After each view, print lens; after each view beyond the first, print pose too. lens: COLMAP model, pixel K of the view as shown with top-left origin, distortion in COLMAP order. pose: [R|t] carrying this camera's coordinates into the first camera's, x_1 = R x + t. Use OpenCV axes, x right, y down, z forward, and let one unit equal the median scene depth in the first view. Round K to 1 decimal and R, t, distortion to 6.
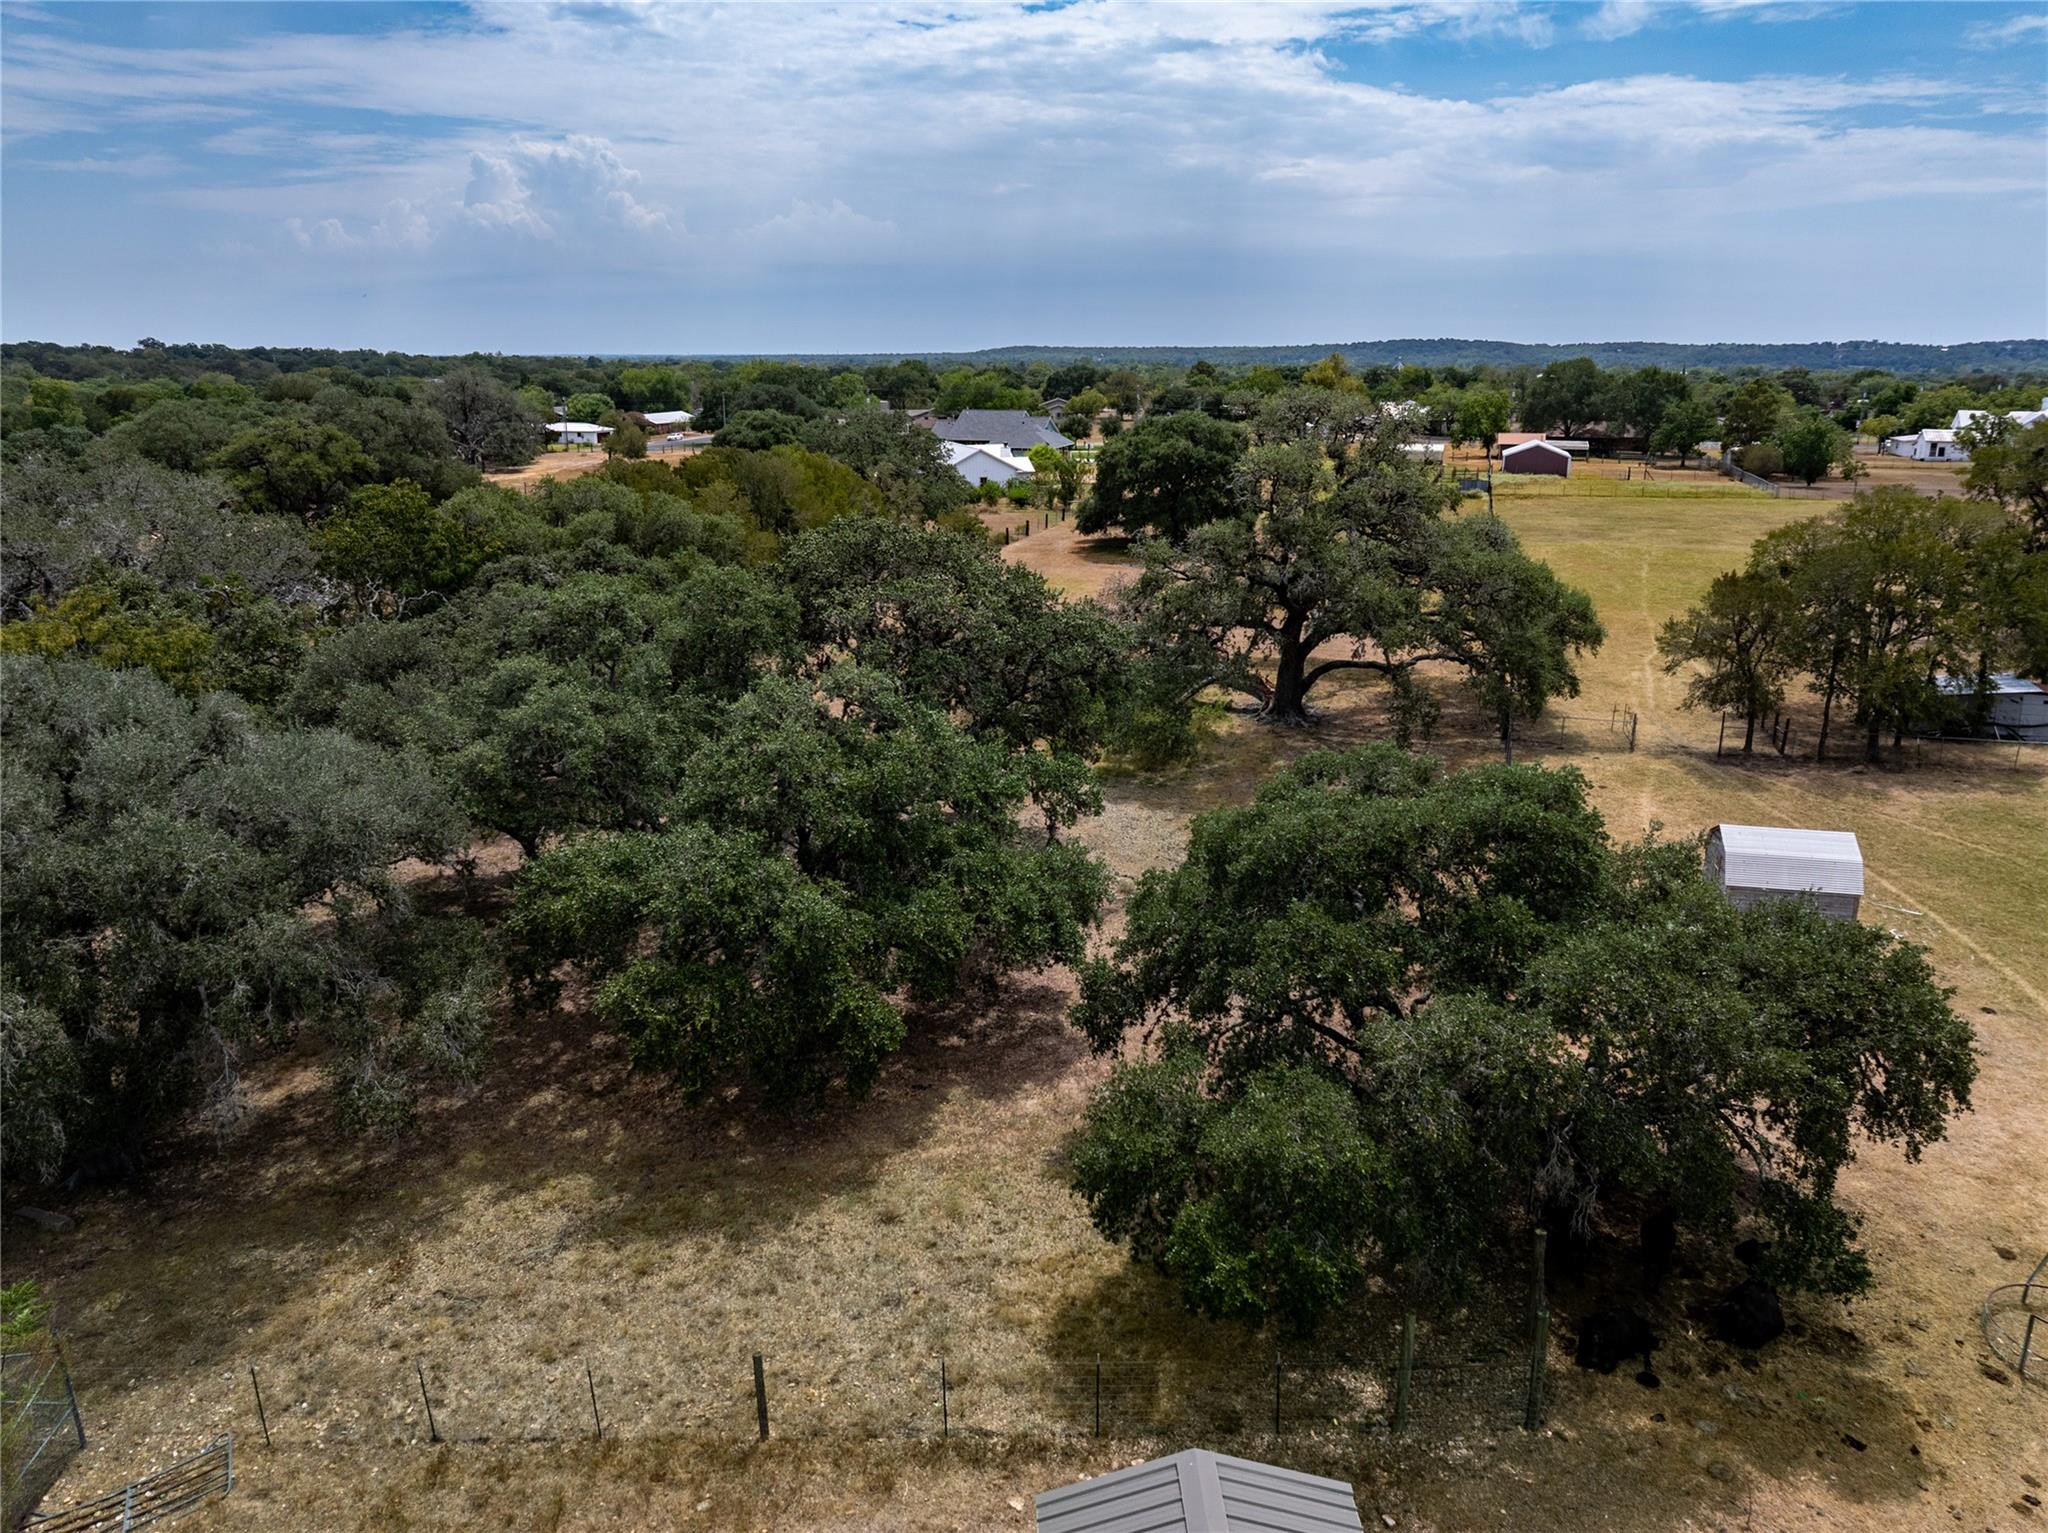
lens RADIAL K [[1418.8, 0, 1031.5], [0, 1418.8, 764.6], [0, 0, 1]] dist [-0.042919, 0.008809]
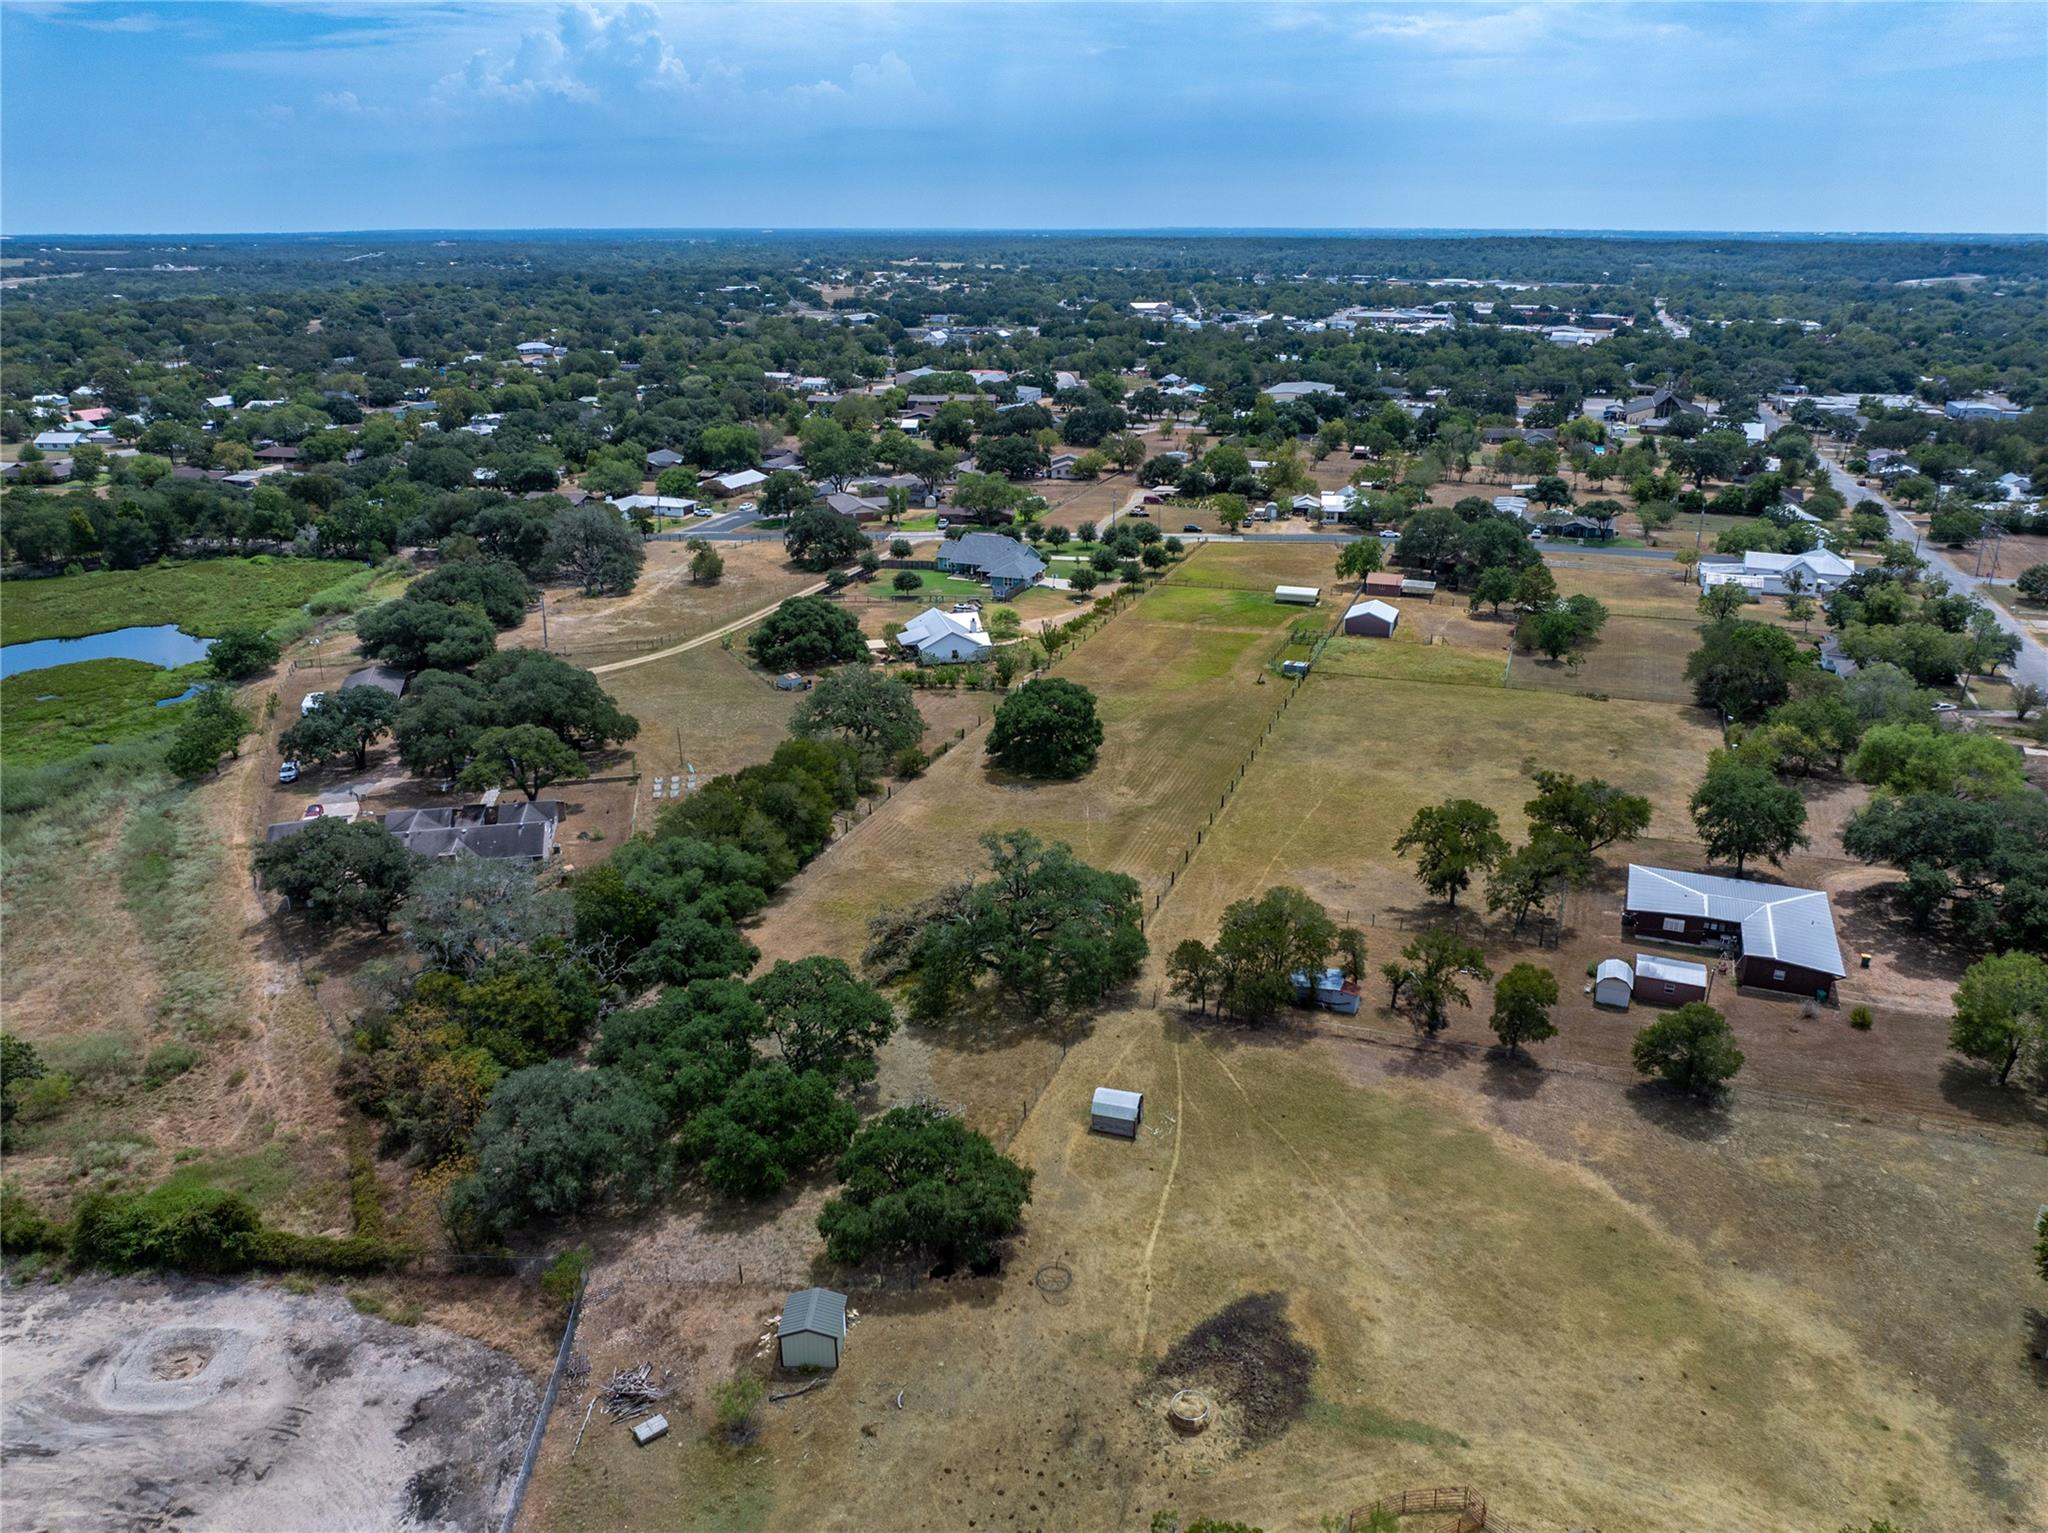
lens RADIAL K [[1418.8, 0, 1031.5], [0, 1418.8, 764.6], [0, 0, 1]] dist [-0.042919, 0.008809]
pose [[0.998361, 0.021228, -0.053142, 0.755574], [-0.017078, 0.996857, 0.077354, -1.237512], [0.054617, -0.076320, 0.995586, -2.660576]]
